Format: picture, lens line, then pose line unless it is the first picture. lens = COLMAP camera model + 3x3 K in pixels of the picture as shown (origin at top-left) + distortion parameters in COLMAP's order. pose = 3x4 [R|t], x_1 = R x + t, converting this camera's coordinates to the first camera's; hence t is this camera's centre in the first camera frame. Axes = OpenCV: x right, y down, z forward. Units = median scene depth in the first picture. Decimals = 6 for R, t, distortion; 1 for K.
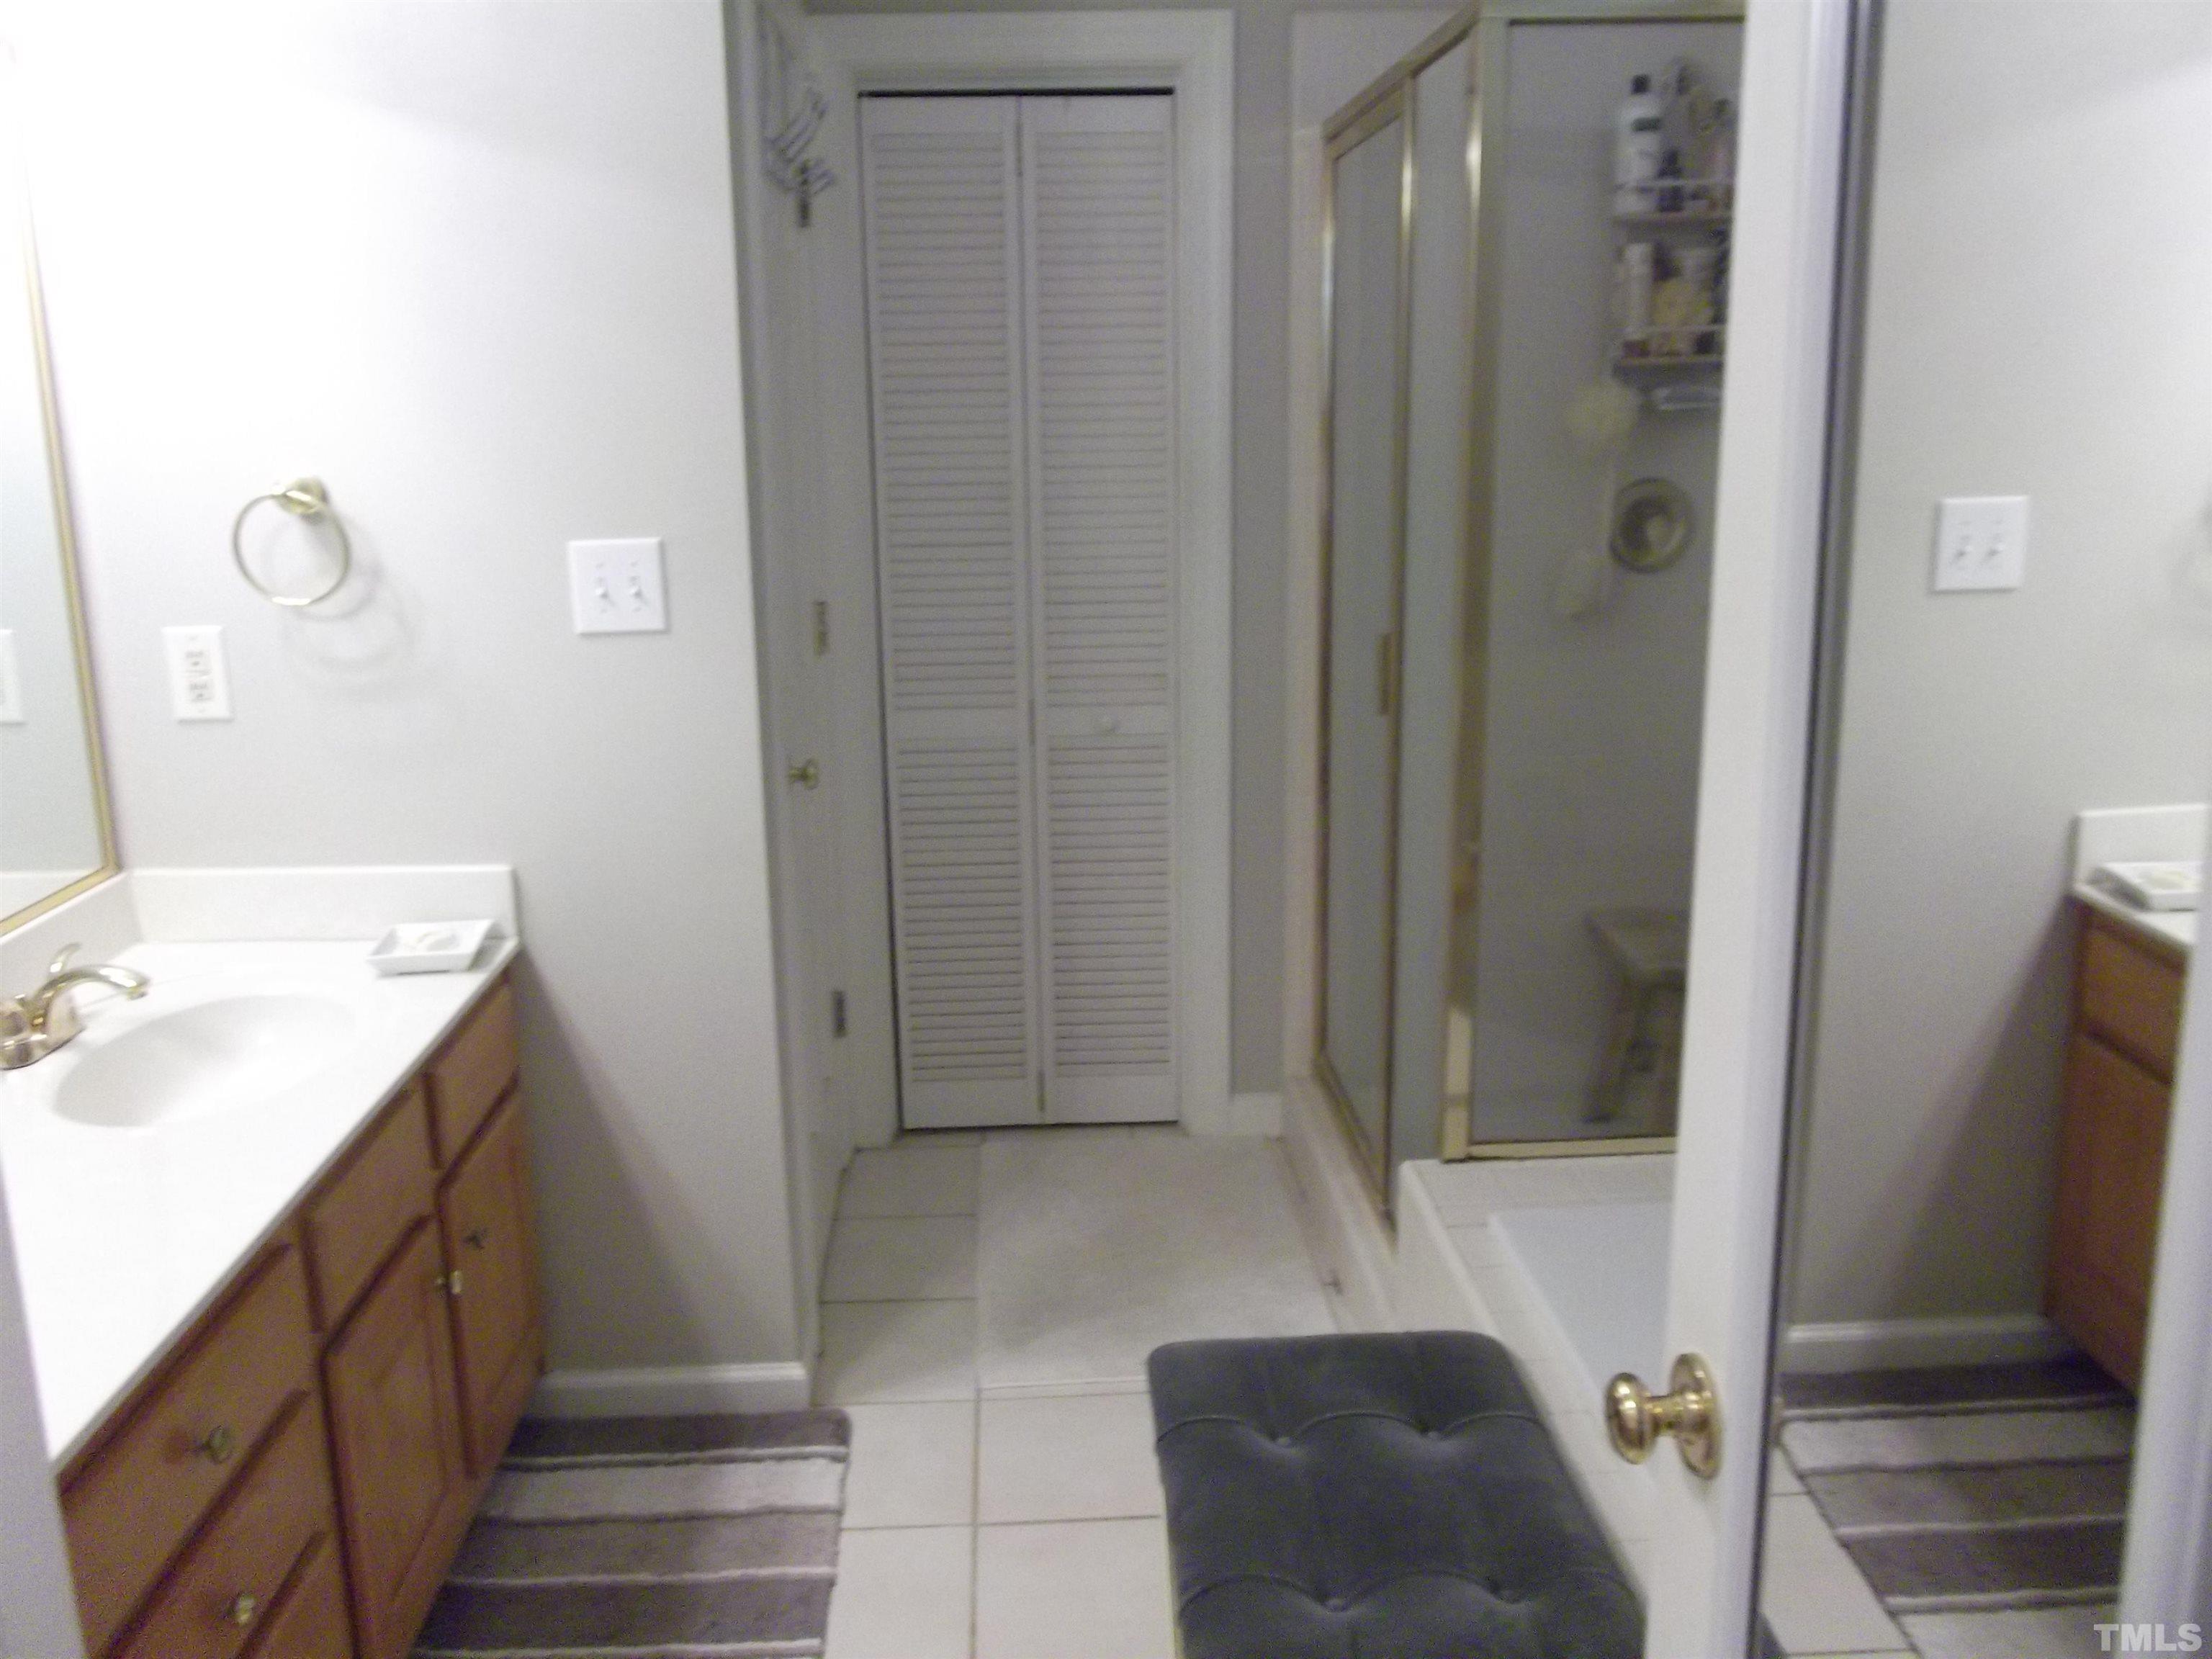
lens RADIAL K [[1778.2, 0, 1099.3], [0, 1778.2, 829.9], [0, 0, 1]] dist [-0.044042, 0.036455]
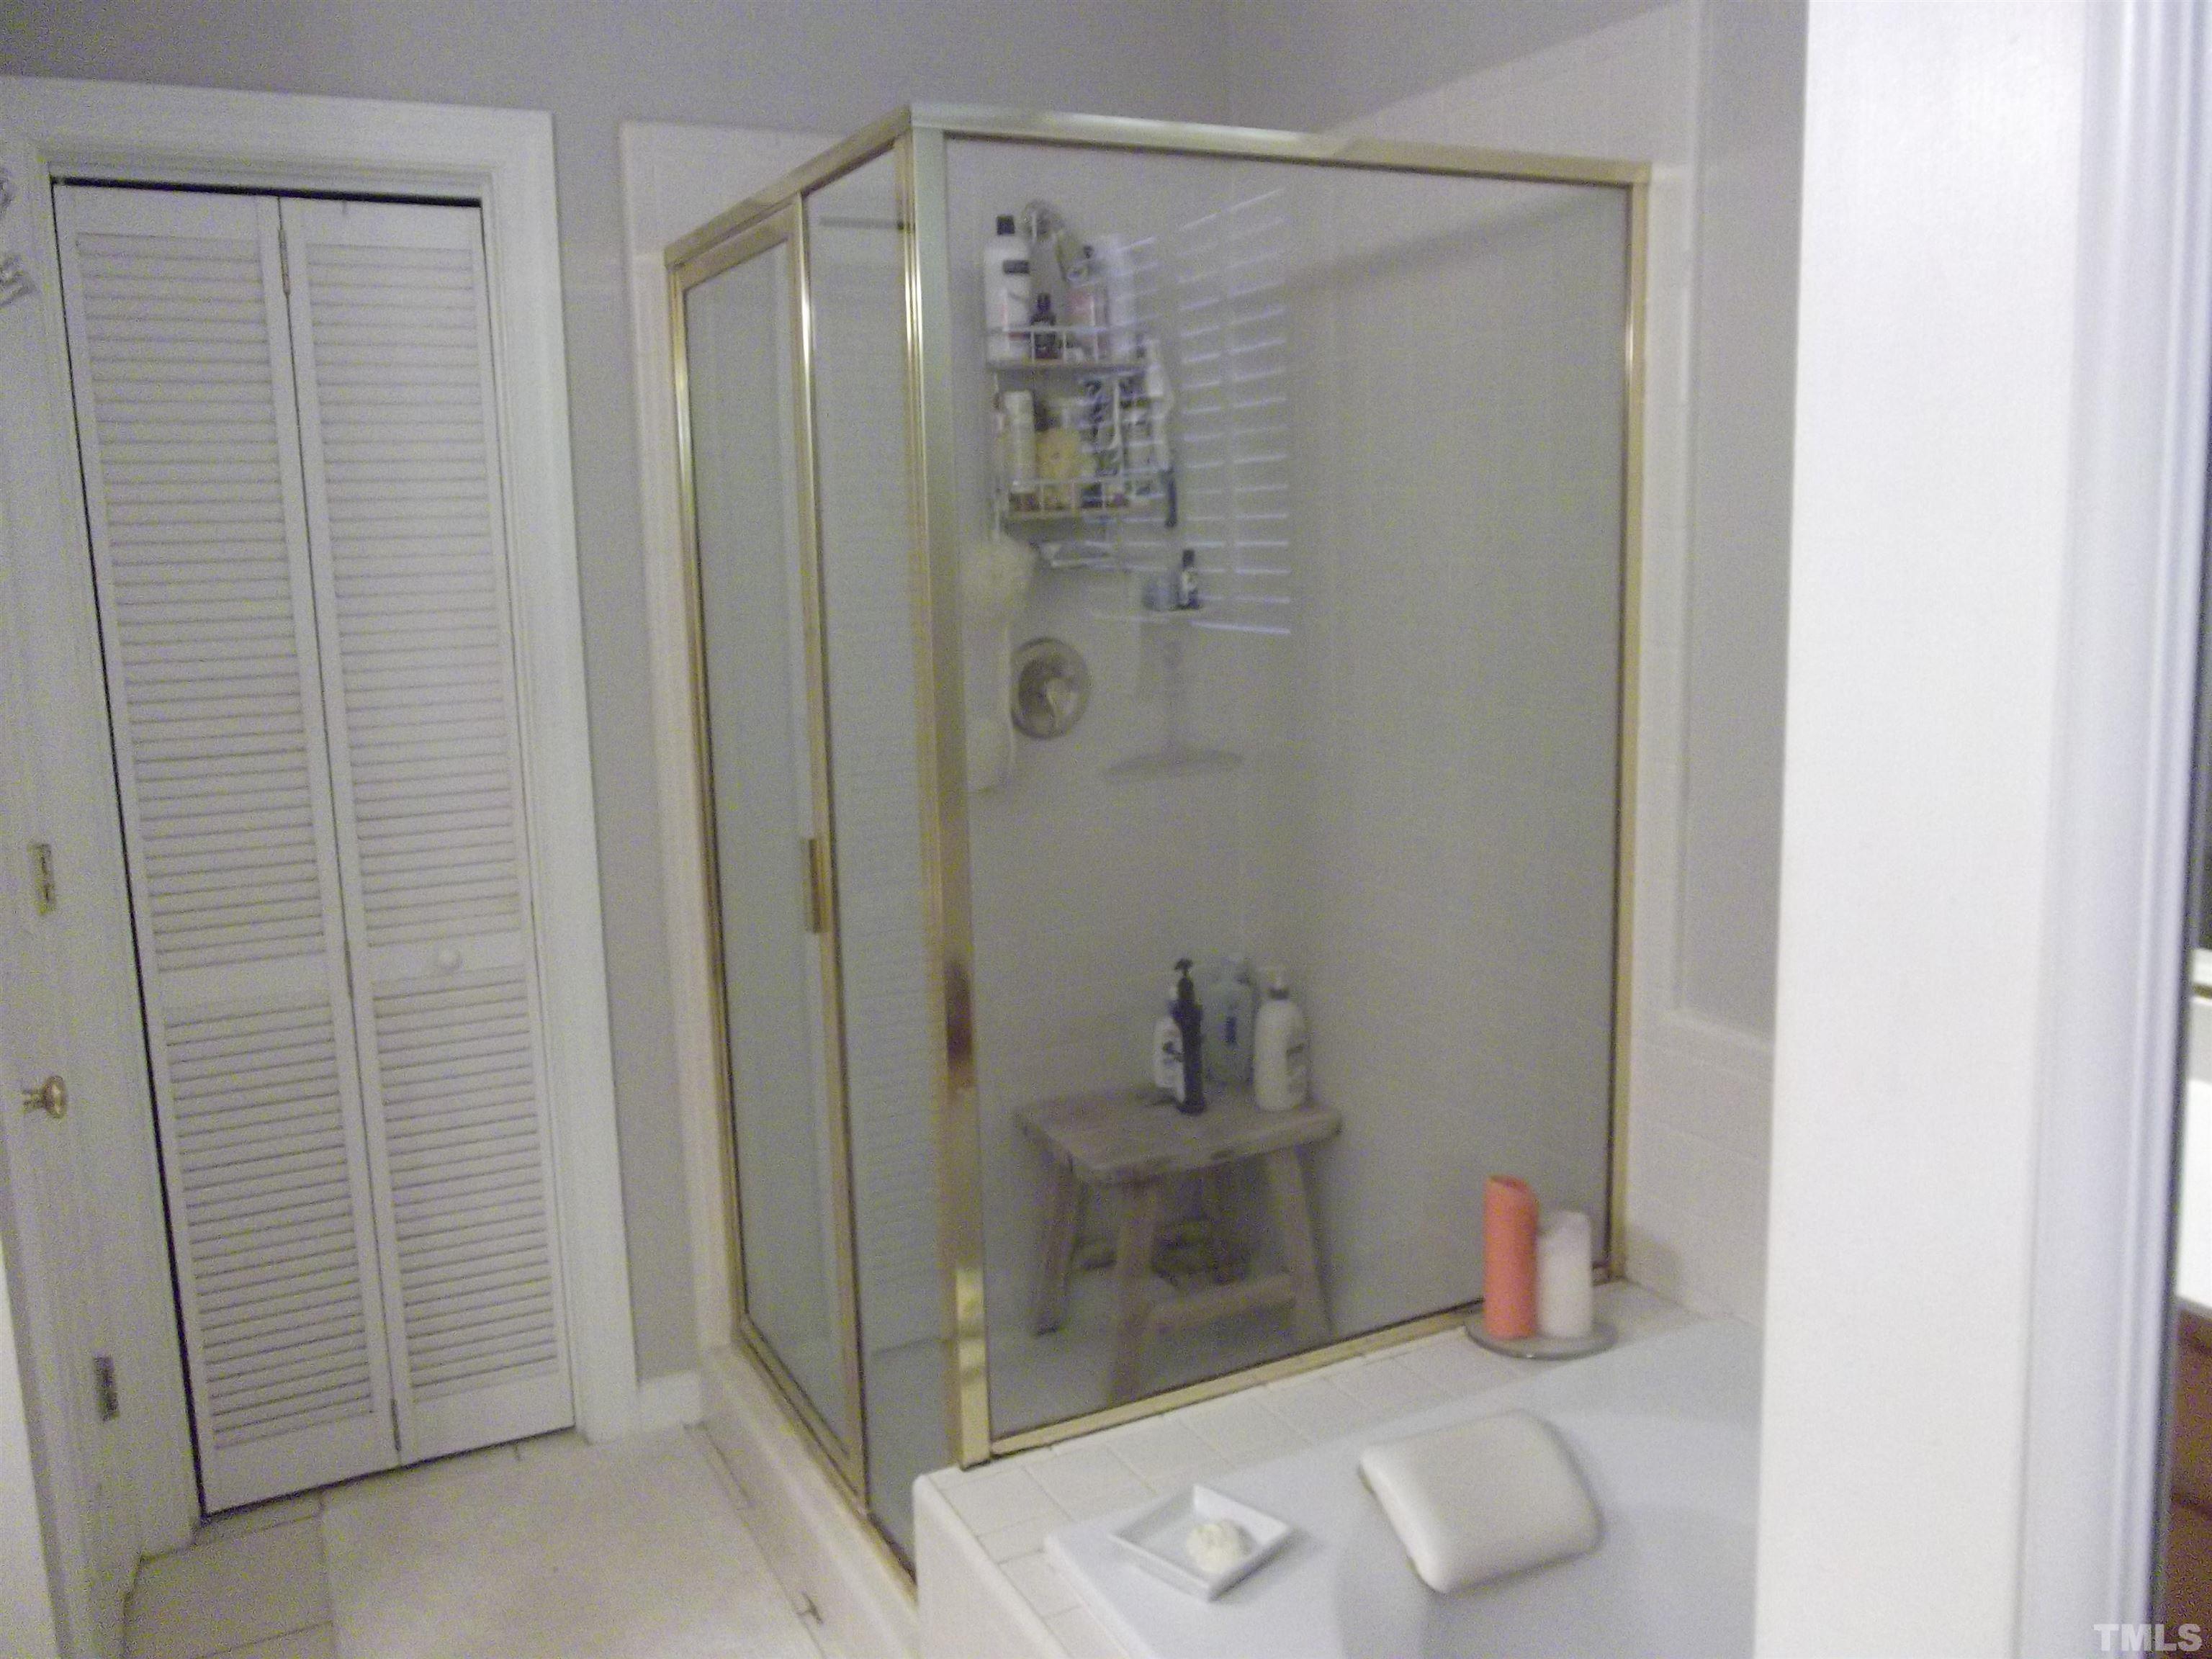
lens RADIAL K [[1778.2, 0, 1114.1], [0, 1778.2, 829.2], [0, 0, 1]] dist [-0.044042, 0.036455]
pose [[0.912213, -0.075501, 0.402699, -0.042163], [0.107037, 0.992657, -0.056354, -0.044663], [-0.395487, 0.094510, 0.913596, 0.146409]]
